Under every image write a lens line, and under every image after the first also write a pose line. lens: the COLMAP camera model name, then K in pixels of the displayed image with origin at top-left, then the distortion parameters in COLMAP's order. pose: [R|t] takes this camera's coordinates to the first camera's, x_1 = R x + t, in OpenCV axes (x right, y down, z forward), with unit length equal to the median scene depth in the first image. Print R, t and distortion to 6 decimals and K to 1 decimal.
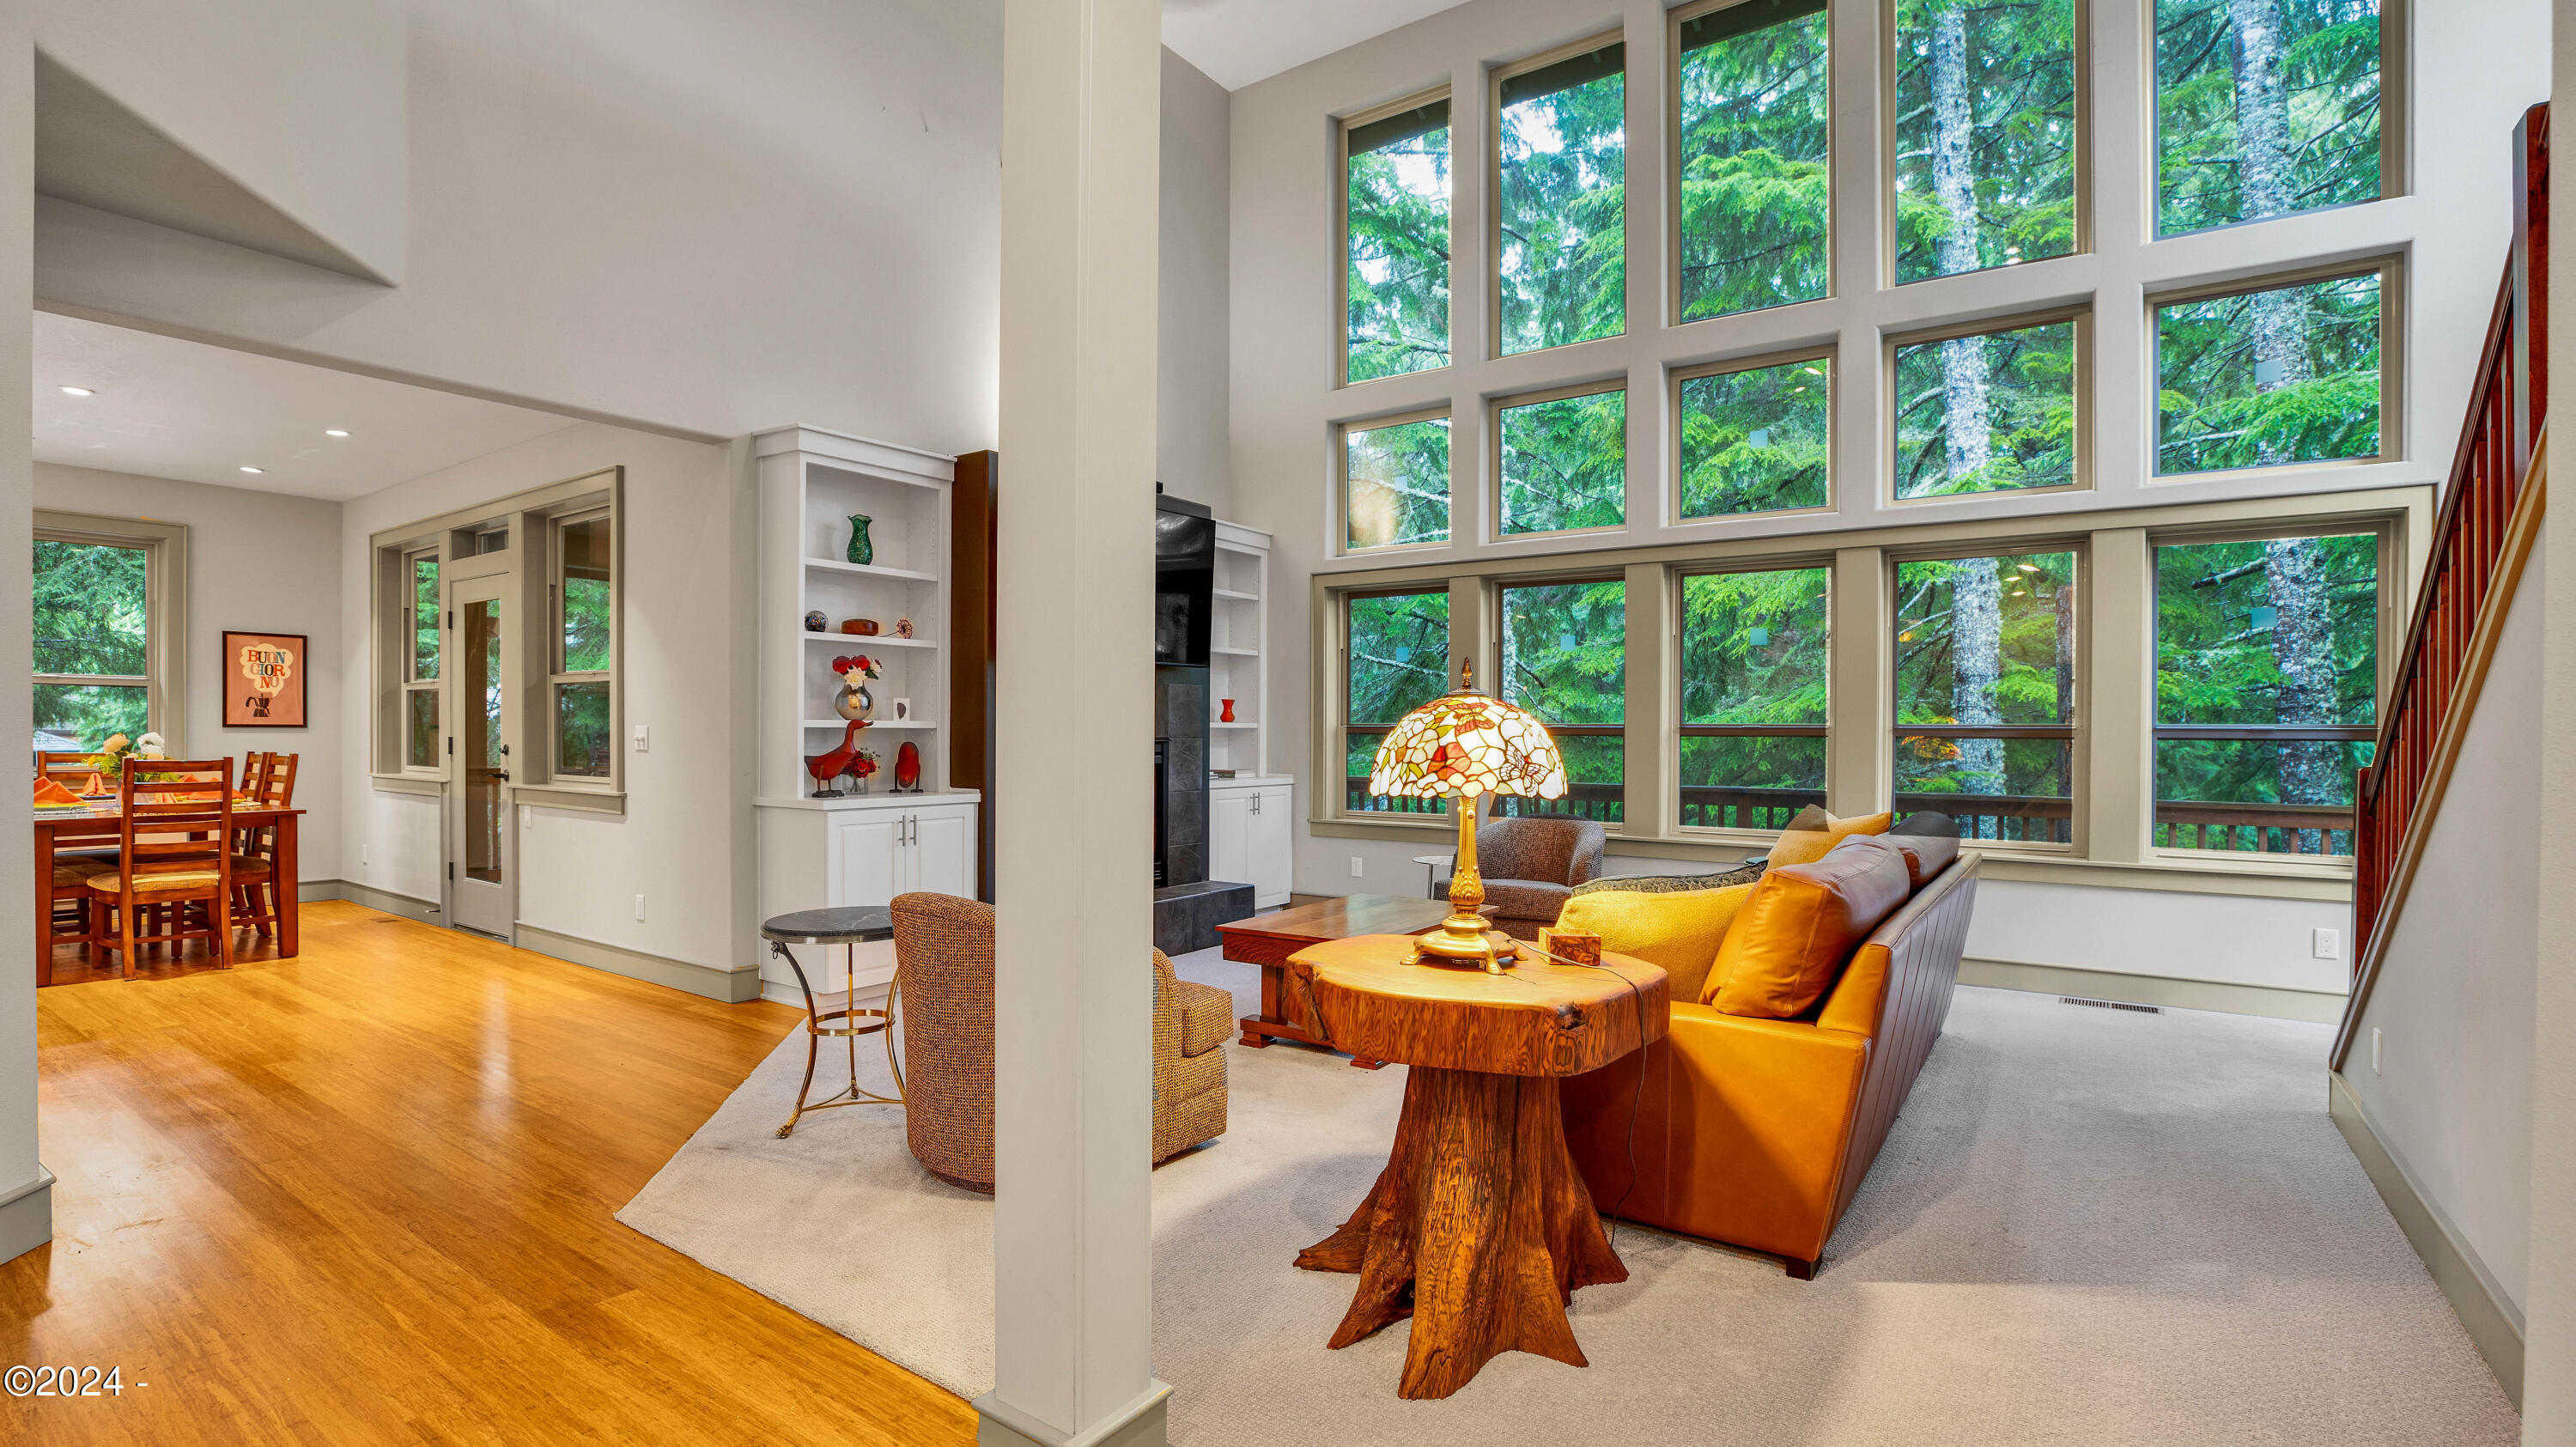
lens RADIAL K [[1179.2, 0, 1250.8], [0, 1179.2, 735.6], [0, 0, 1]] dist [0.000012, 0.000071]
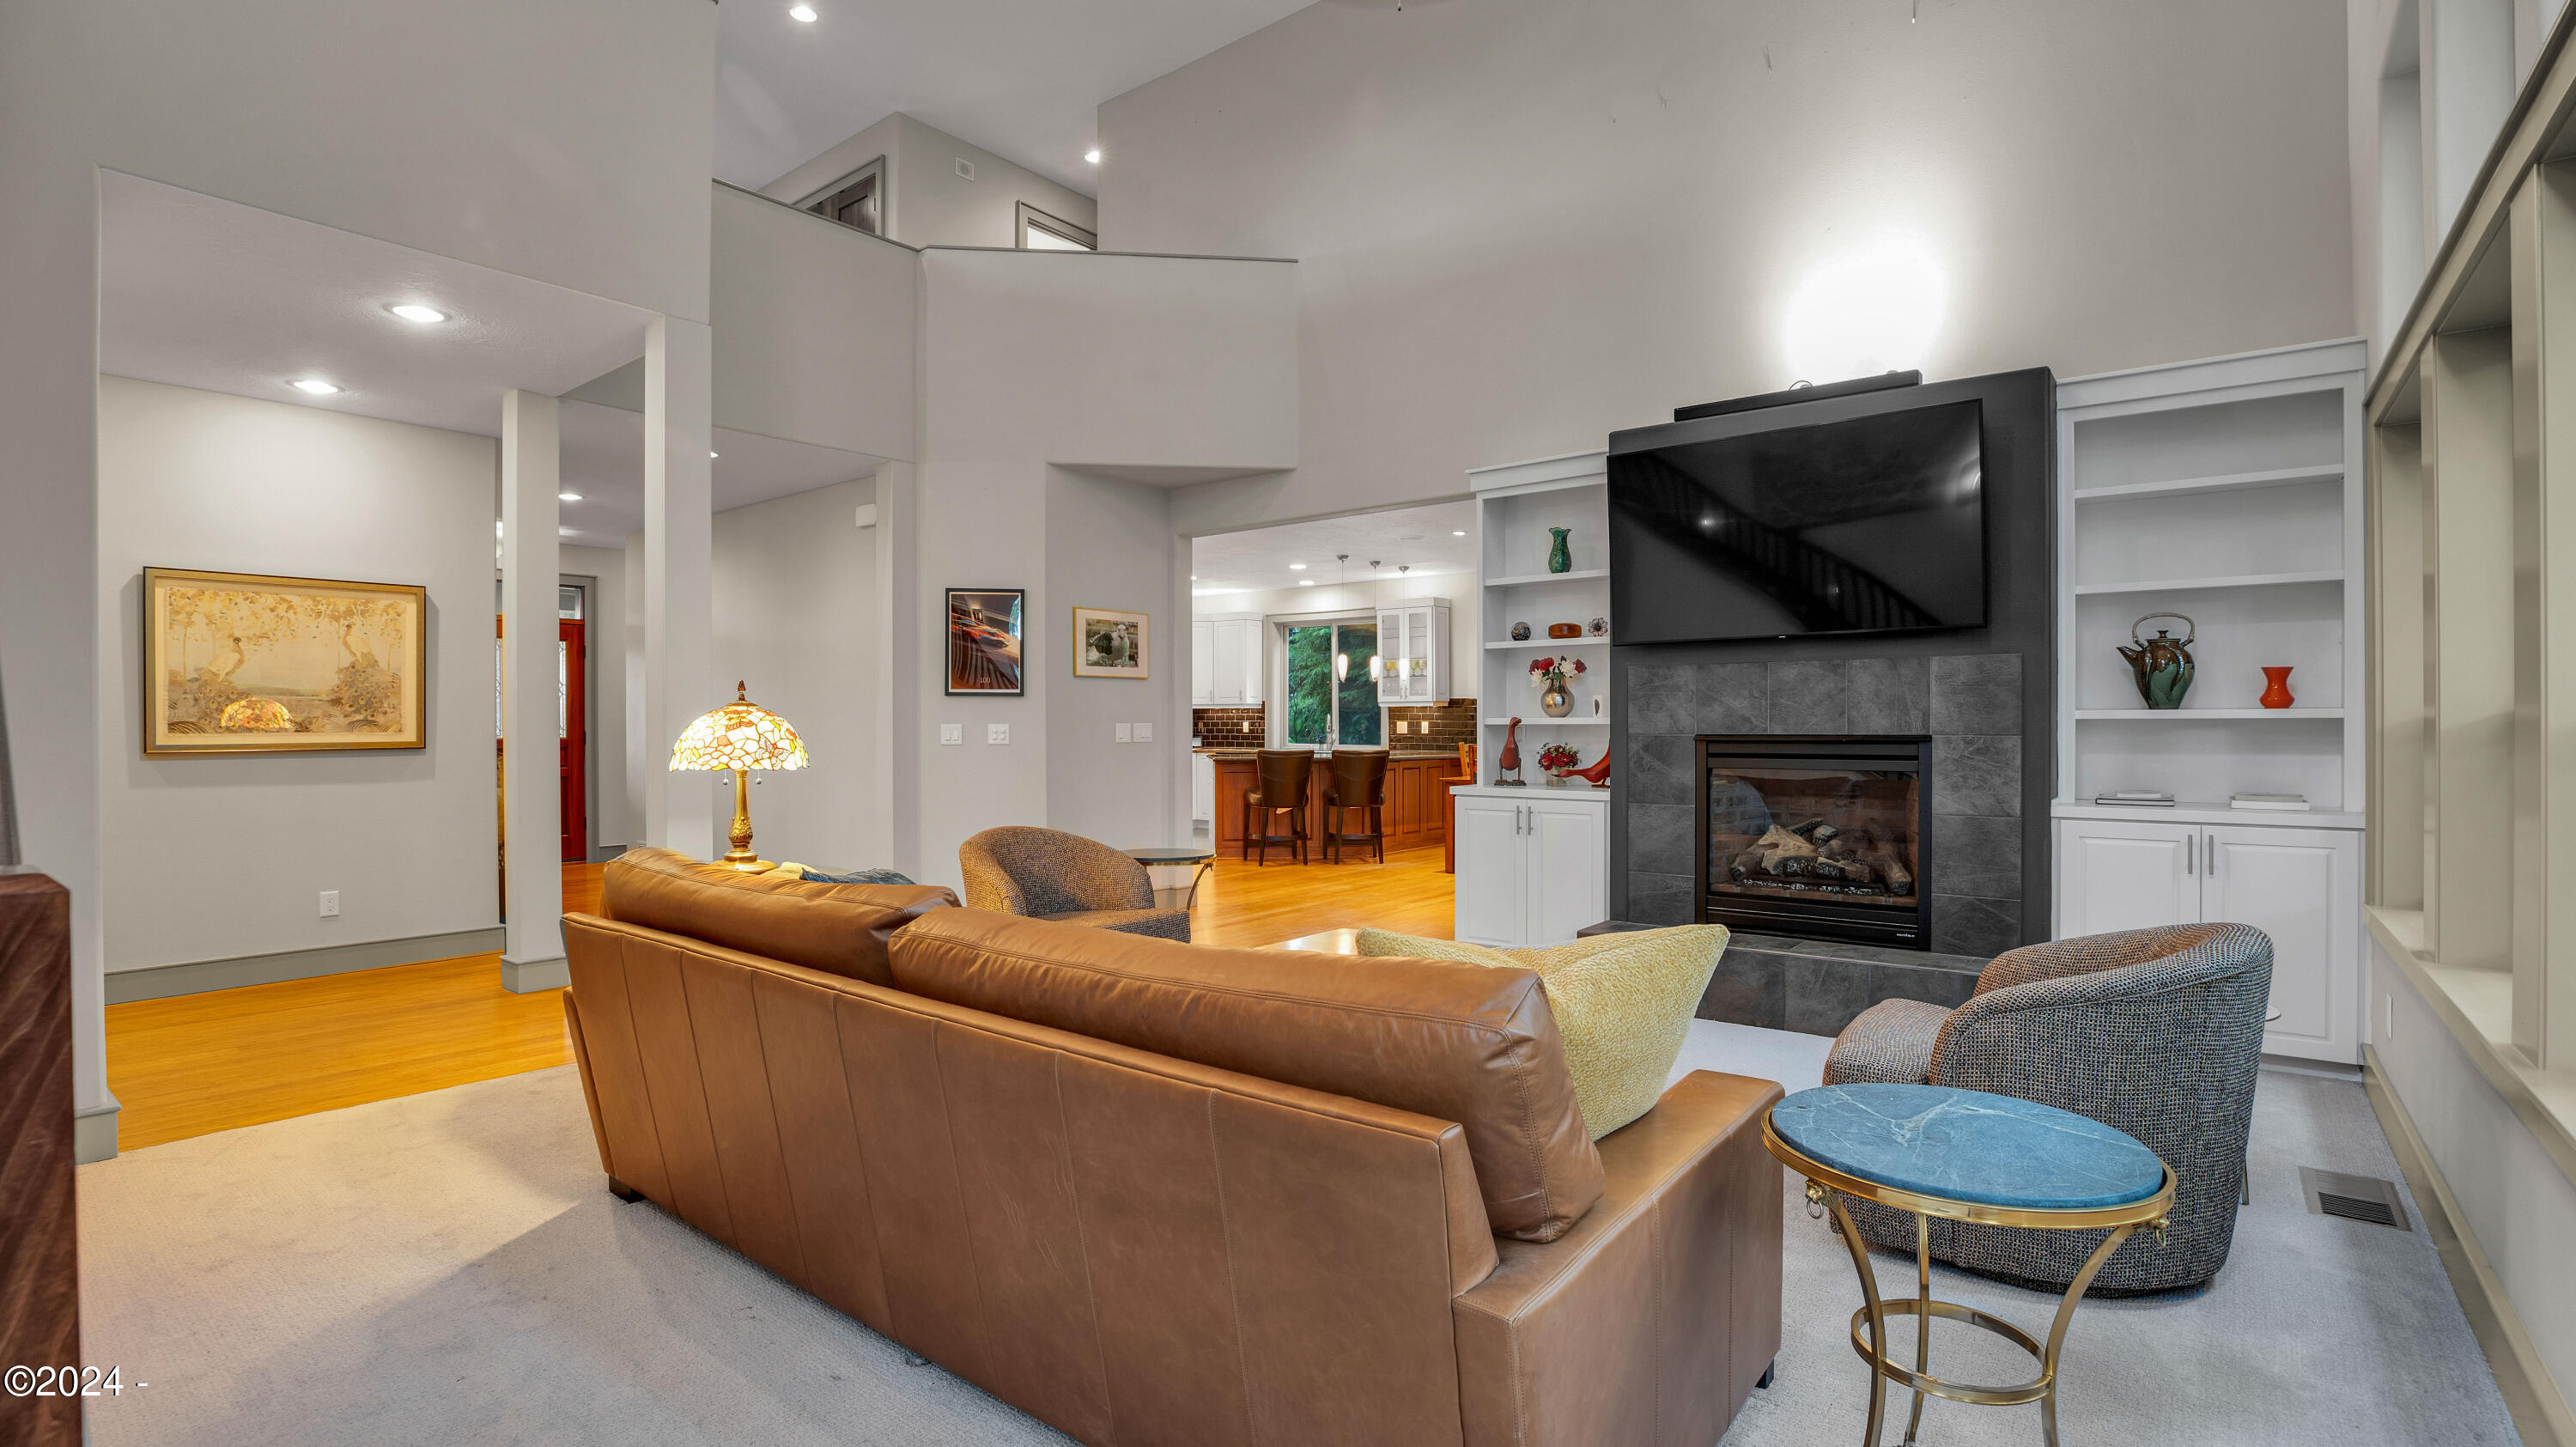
lens RADIAL K [[1213.7, 0, 1284.0], [0, 1213.7, 732.2], [0, 0, 1]] dist [-0.000524, 0.000243]
pose [[-0.033063, 0.000097, -0.999453, 0.777879], [-0.000297, 1.000000, 0.000107, 0.000311], [0.999453, 0.000300, -0.033063, 0.773269]]
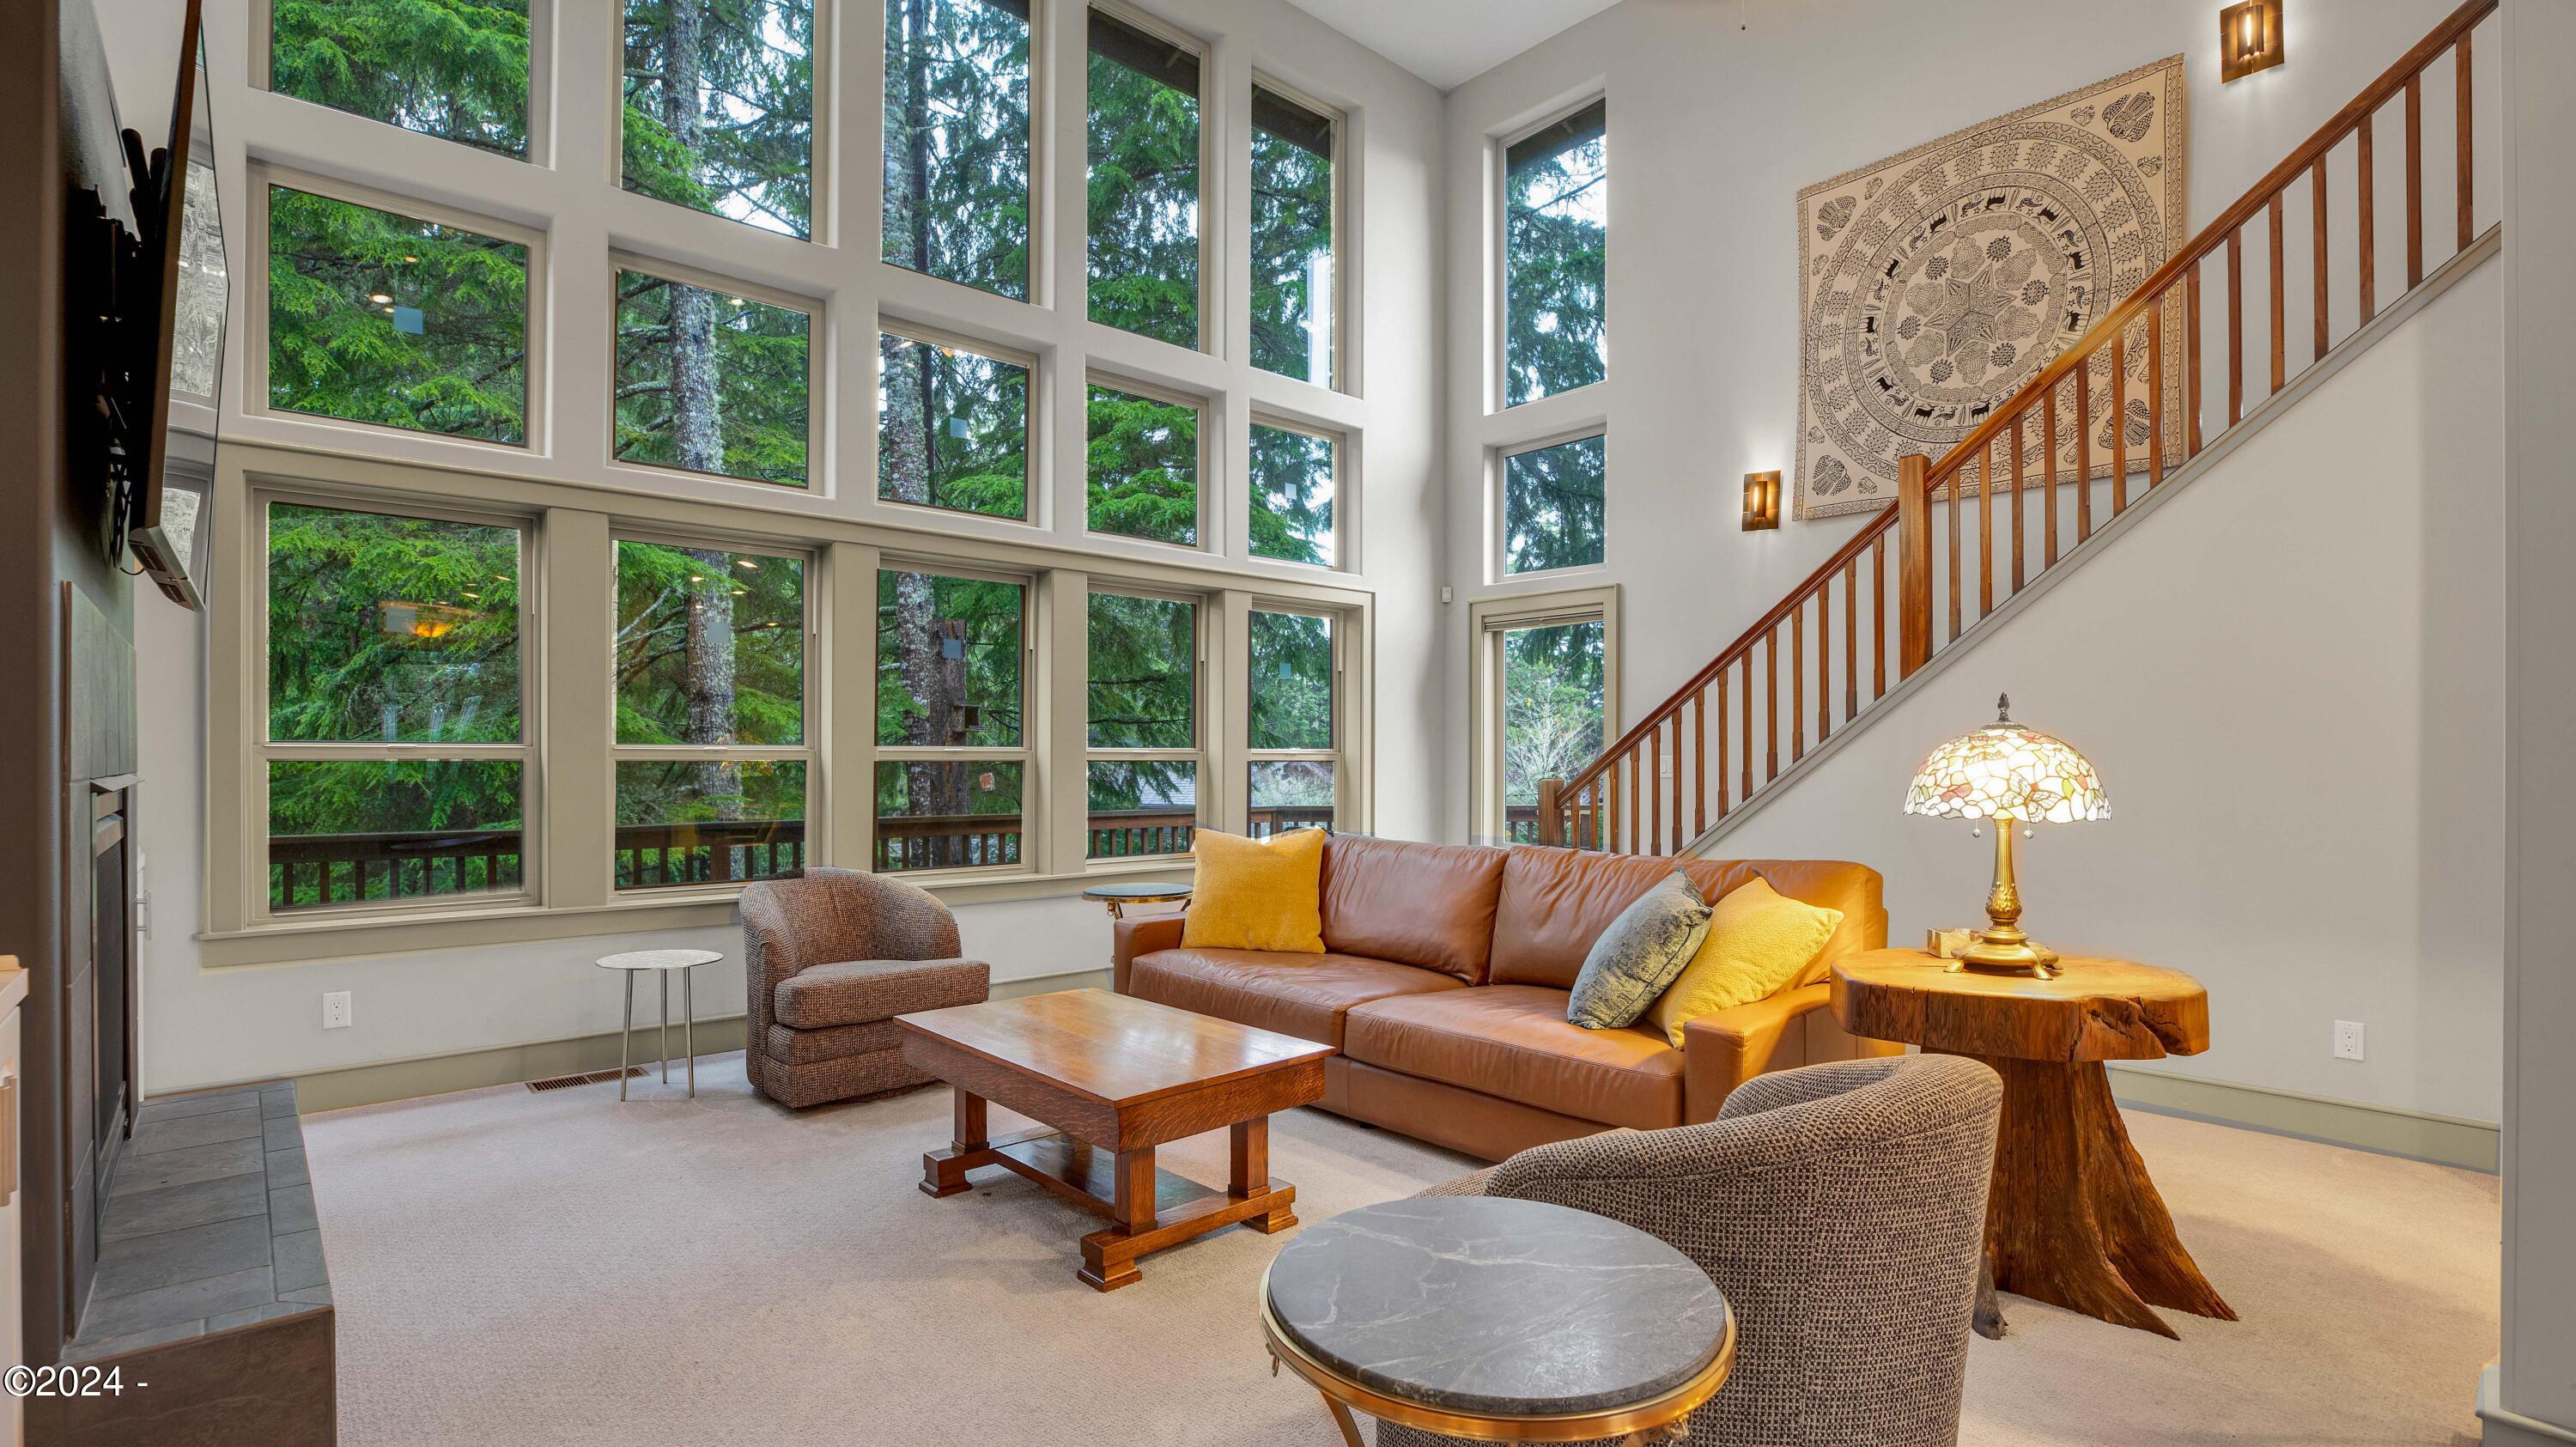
lens RADIAL K [[1213.7, 0, 1284.0], [0, 1213.7, 732.2], [0, 0, 1]] dist [-0.000524, 0.000243]
pose [[0.210120, 0.014887, 0.977562, -0.467006], [0.003477, 0.999866, -0.015974, -0.006460], [-0.977669, 0.006756, 0.210040, 0.631239]]
